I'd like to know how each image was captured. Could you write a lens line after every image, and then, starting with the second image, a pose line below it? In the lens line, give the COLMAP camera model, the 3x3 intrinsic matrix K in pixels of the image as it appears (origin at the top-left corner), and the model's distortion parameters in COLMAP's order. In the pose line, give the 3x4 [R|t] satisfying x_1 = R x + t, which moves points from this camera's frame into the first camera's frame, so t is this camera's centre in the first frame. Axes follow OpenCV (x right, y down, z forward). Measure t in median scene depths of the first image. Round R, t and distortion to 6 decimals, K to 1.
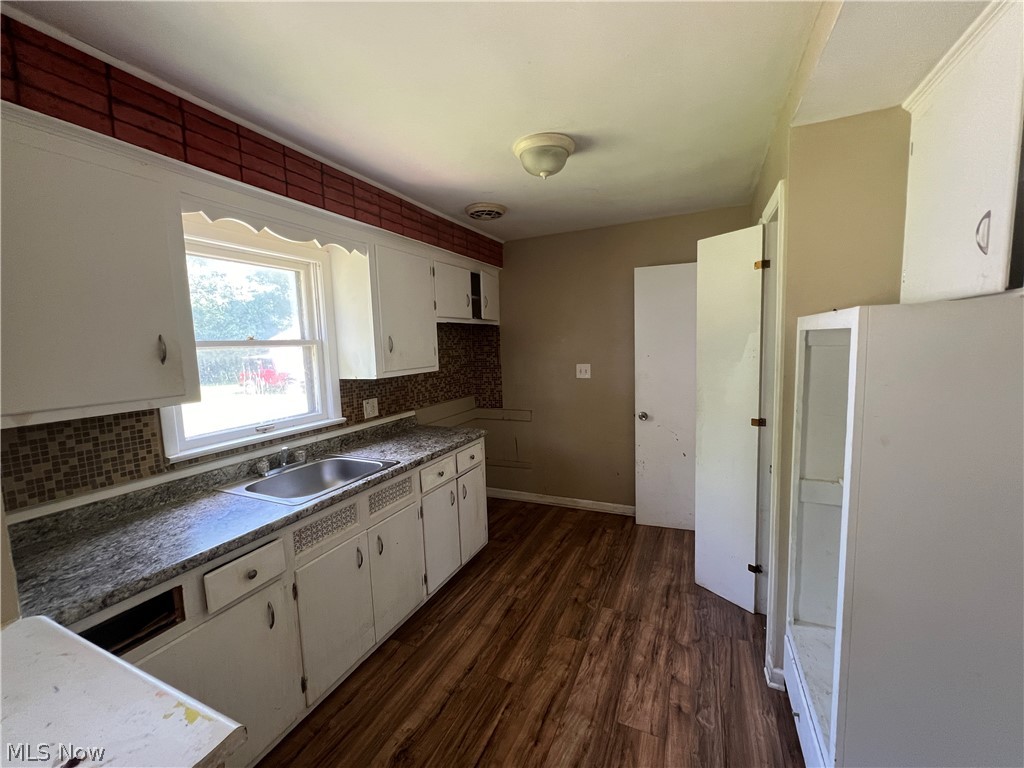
lens RADIAL K [[415.0, 0, 511.3], [0, 415.0, 382.9], [0, 0, 1]] dist [-0.000305, -0.000258]
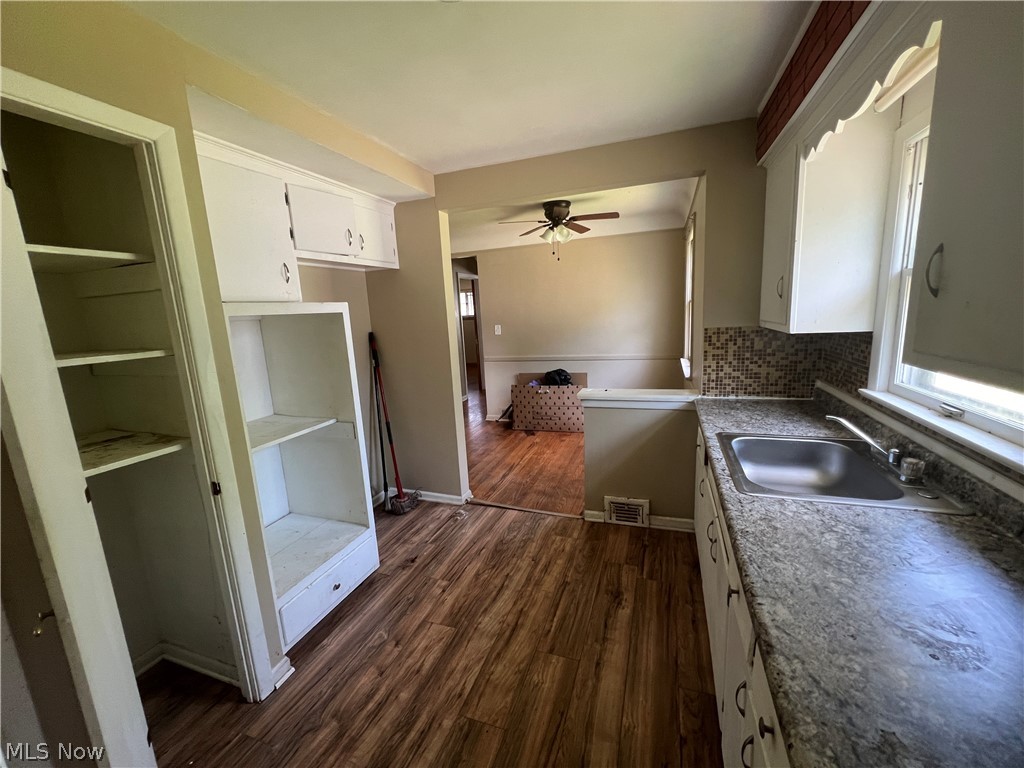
lens RADIAL K [[415.0, 0, 511.9], [0, 415.0, 388.2], [0, 0, 1]] dist [-0.000305, -0.000258]
pose [[-0.993316, 0.095958, -0.064155, 0.092201], [0.074403, 0.957198, 0.279708, -0.160109], [0.088249, 0.273065, -0.957939, 1.767134]]
